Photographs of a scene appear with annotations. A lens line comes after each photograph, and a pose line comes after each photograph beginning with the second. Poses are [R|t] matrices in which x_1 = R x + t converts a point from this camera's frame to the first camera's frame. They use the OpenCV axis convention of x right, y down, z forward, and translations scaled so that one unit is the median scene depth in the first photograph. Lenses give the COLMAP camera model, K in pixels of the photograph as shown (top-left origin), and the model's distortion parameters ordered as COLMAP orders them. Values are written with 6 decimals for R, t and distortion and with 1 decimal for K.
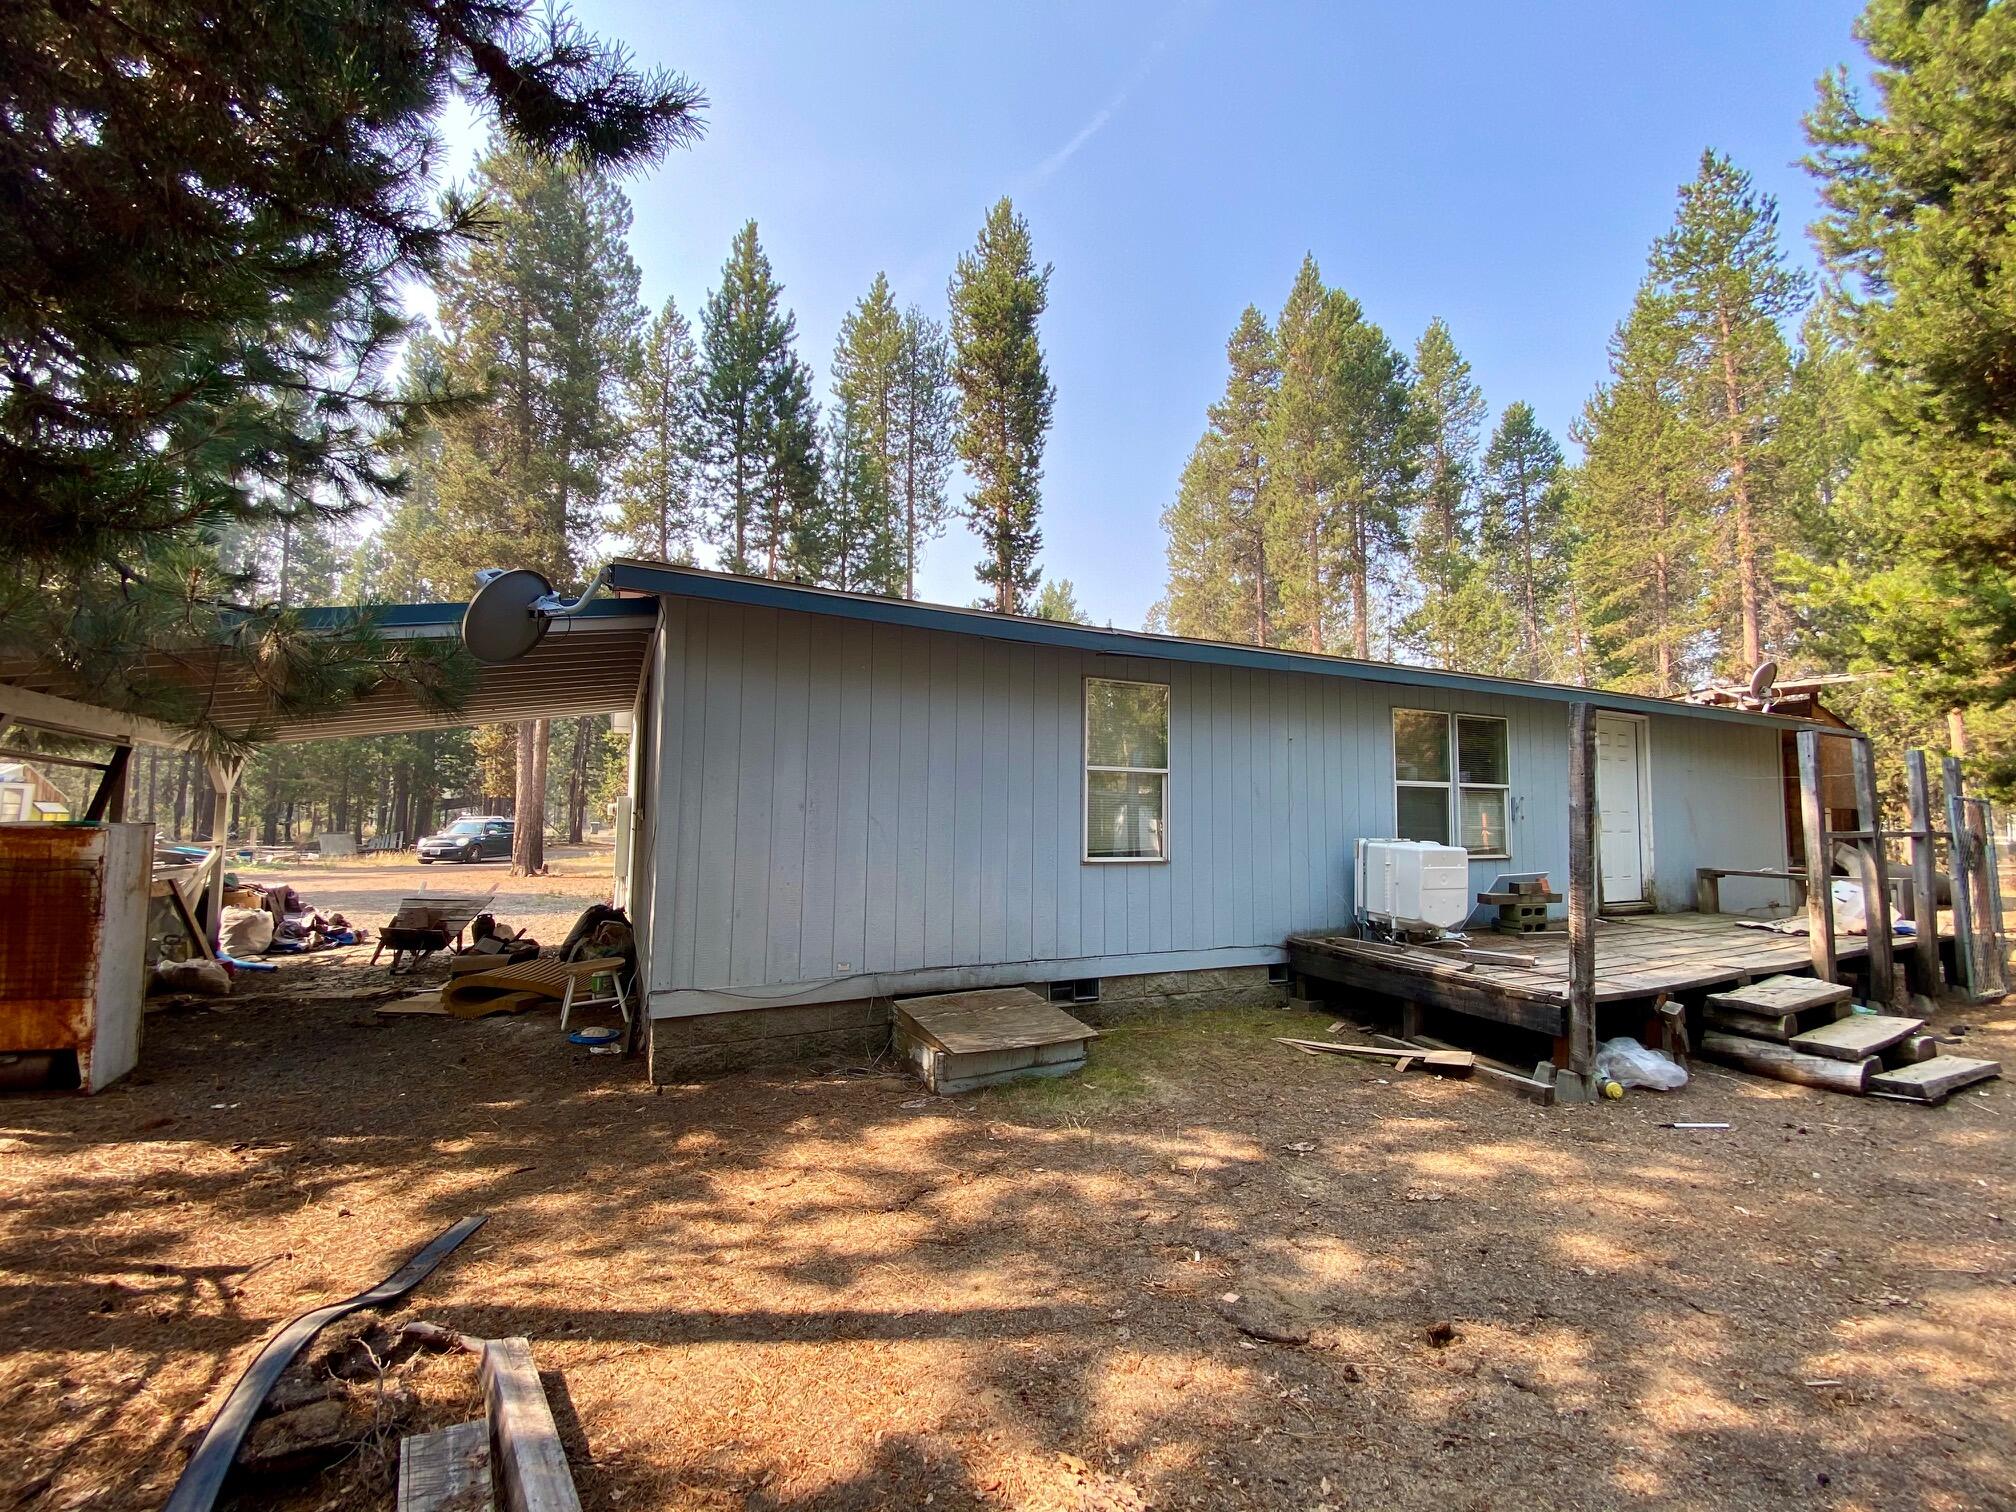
lens RADIAL K [[828.9, 0, 1008.0], [0, 828.9, 756.0], [0, 0, 1]] dist [0.030607, -0.024068]
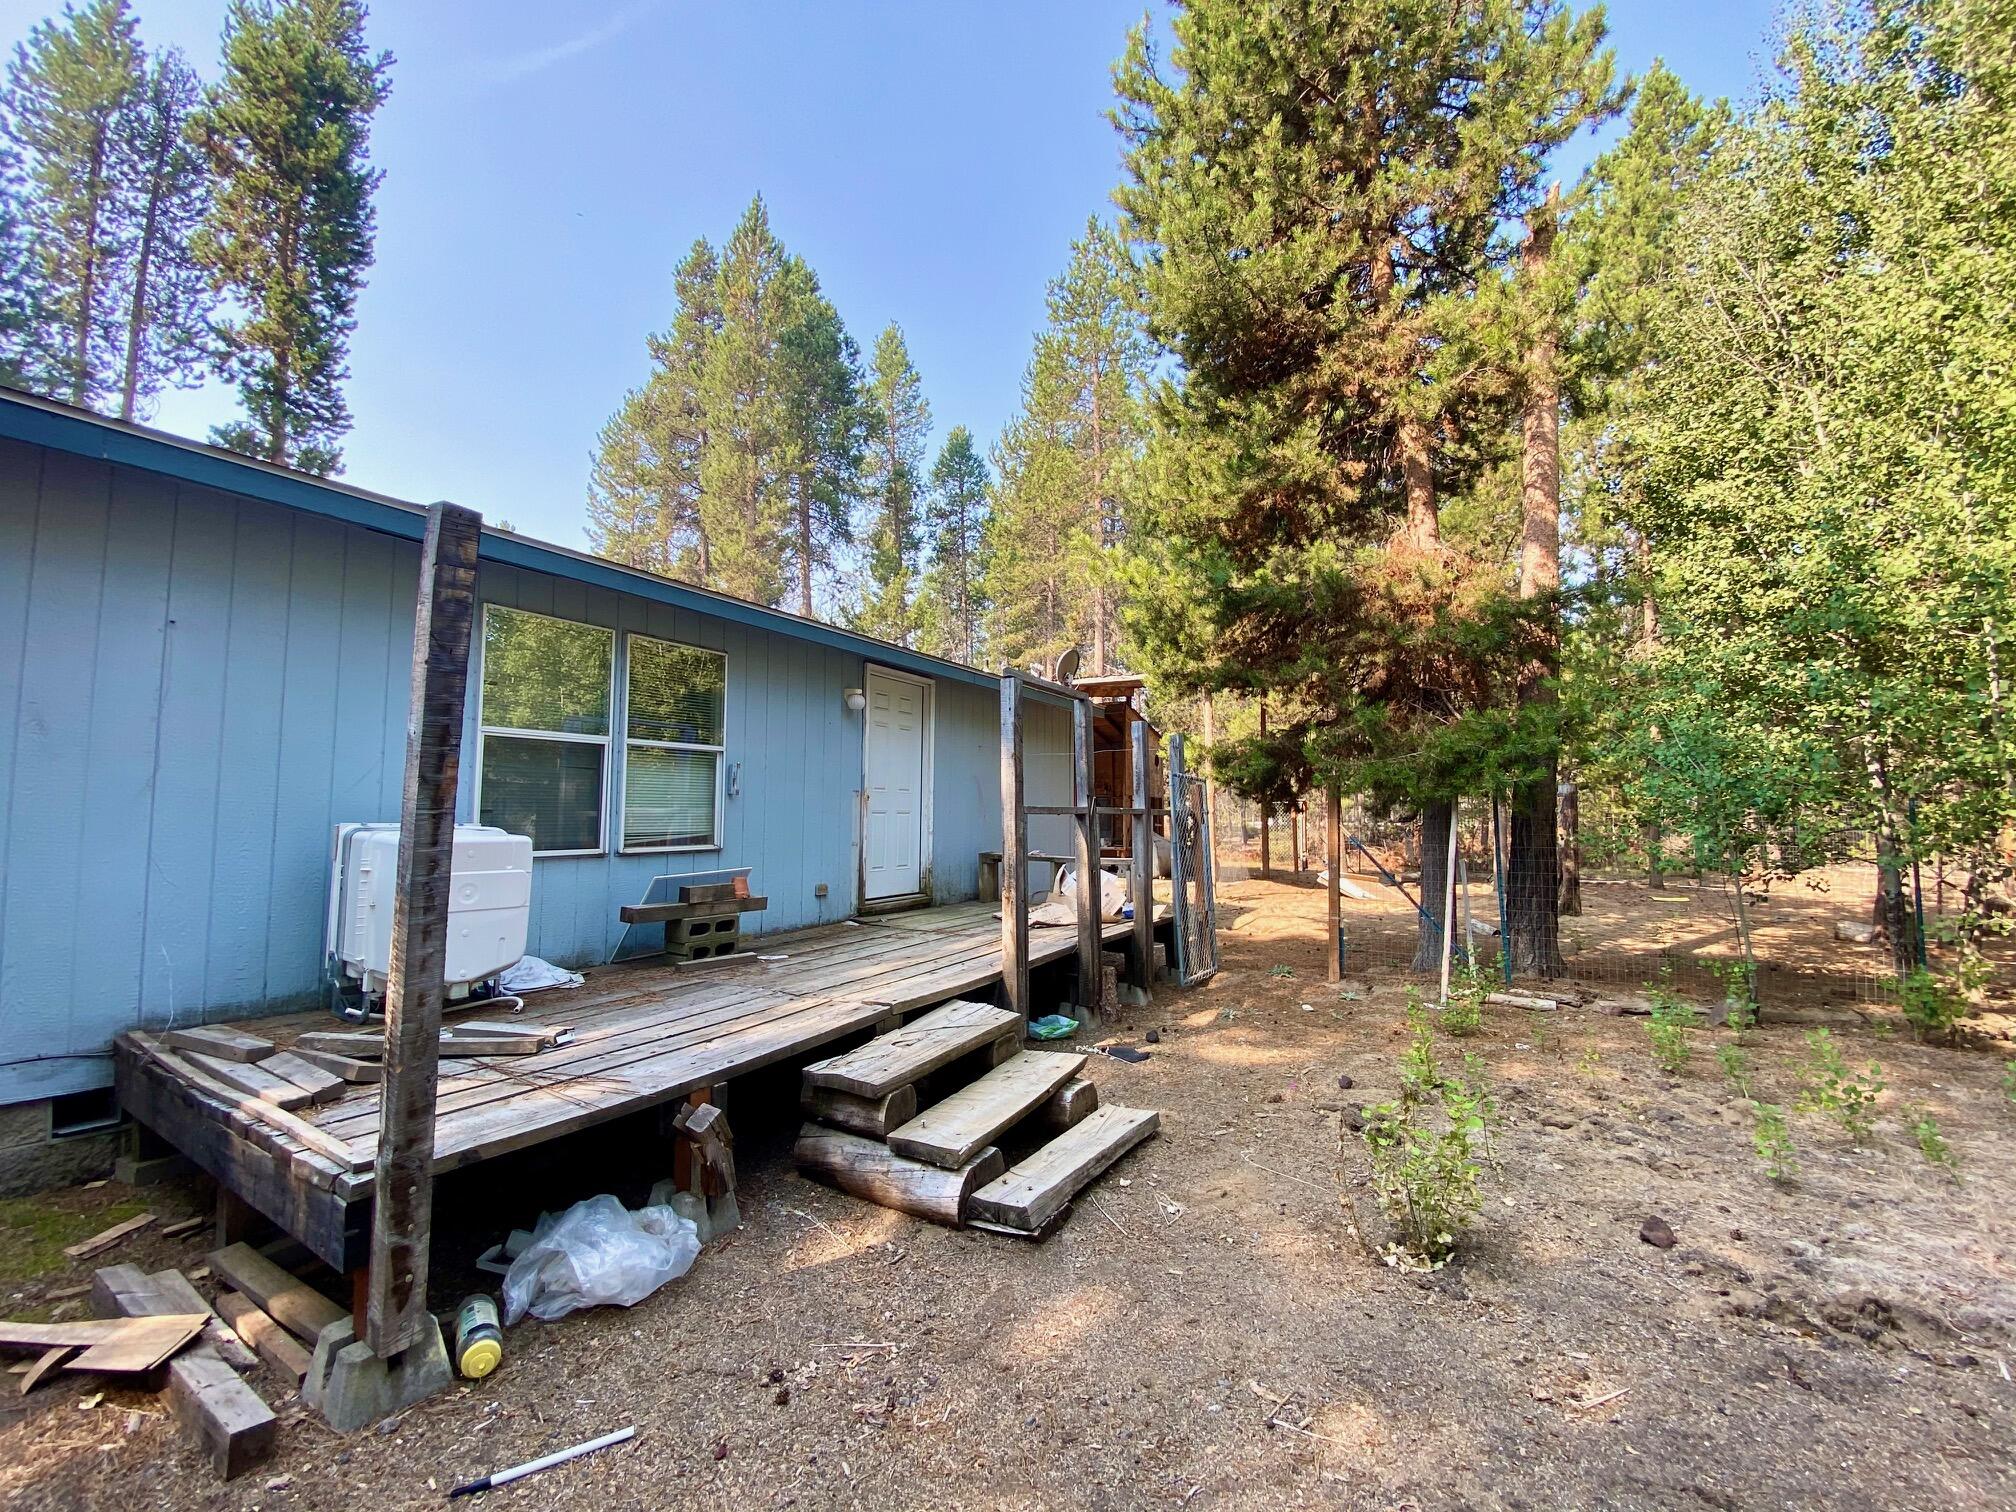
lens RADIAL K [[818.6, 0, 1006.5], [0, 818.6, 761.4], [0, 0, 1]] dist [0.032038, -0.026955]
pose [[0.838592, 0.032457, 0.543793, 0.387667], [-0.039588, 0.999215, 0.001409, 0.033445], [-0.543320, -0.022710, 0.839218, 0.258263]]
